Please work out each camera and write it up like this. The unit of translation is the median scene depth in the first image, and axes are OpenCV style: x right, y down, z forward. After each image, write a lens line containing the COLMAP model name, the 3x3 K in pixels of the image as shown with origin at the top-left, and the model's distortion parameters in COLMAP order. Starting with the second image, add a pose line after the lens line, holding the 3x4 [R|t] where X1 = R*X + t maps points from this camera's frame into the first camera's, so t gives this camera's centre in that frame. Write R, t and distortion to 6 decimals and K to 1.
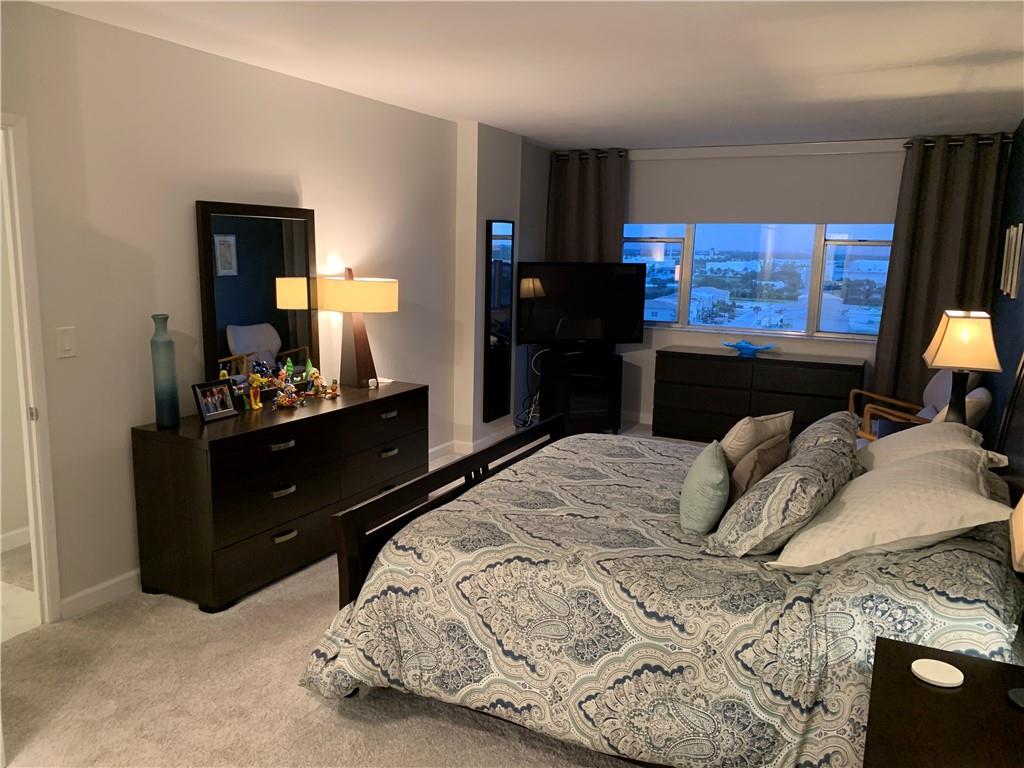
lens RADIAL K [[781.1, 0, 498.5], [0, 781.1, 382.3], [0, 0, 1]] dist [0.005930, -0.009072]
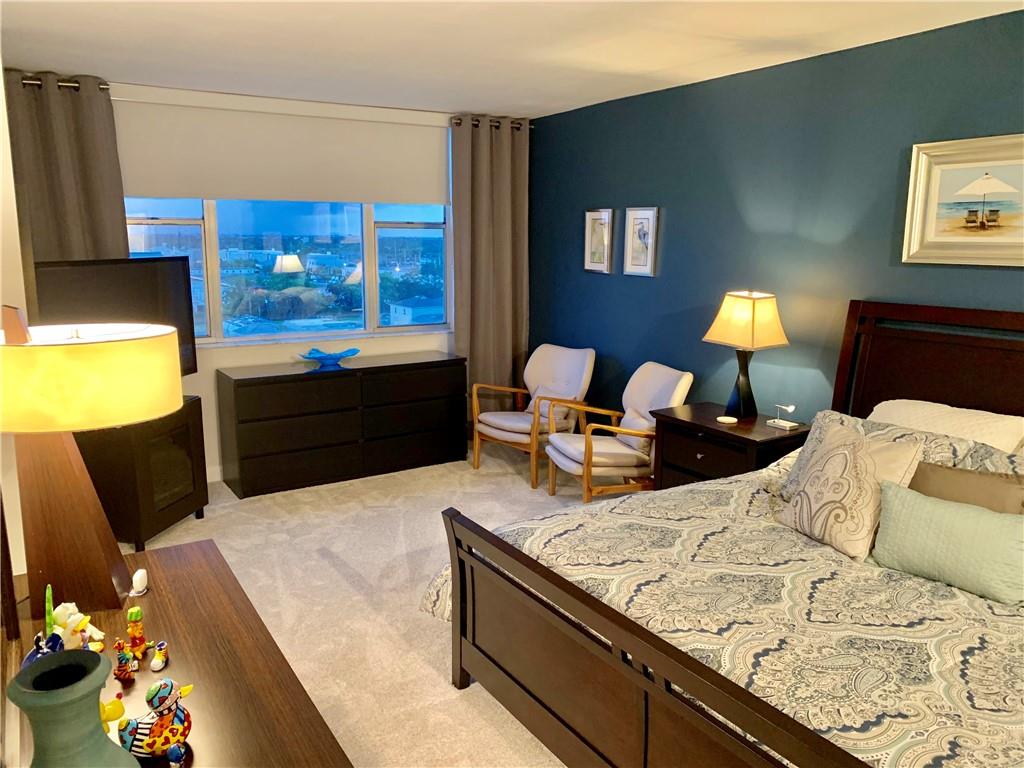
lens RADIAL K [[787.8, 0, 511.9], [0, 787.8, 368.6], [0, 0, 1]] dist [0.057870, -0.101837]
pose [[0.506641, -0.163700, 0.846474, -0.486848], [0.152753, 0.983320, 0.098738, -0.147567], [-0.848517, 0.079277, 0.523195, 0.743967]]
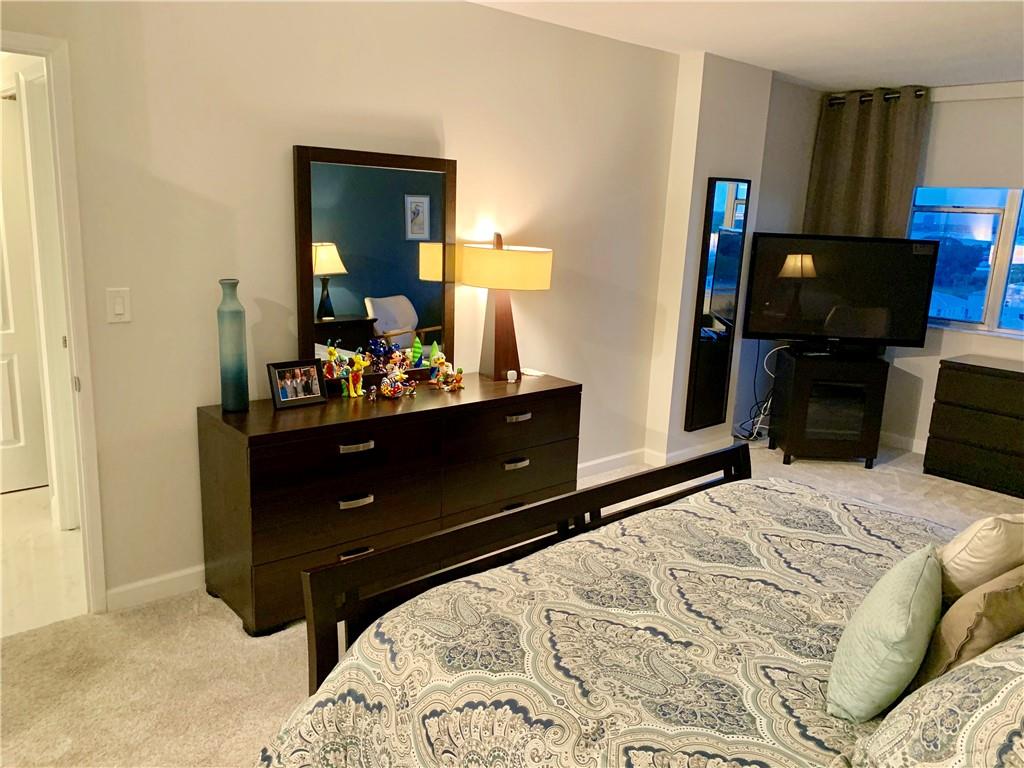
lens RADIAL K [[788.8, 0, 499.1], [0, 788.8, 383.6], [0, 0, 1]] dist [-0.016699, -0.003745]
pose [[0.929462, 0.098825, -0.355435, 0.144716], [-0.084836, 0.994888, 0.054771, -0.042309], [0.359031, -0.020754, 0.933095, 0.282043]]
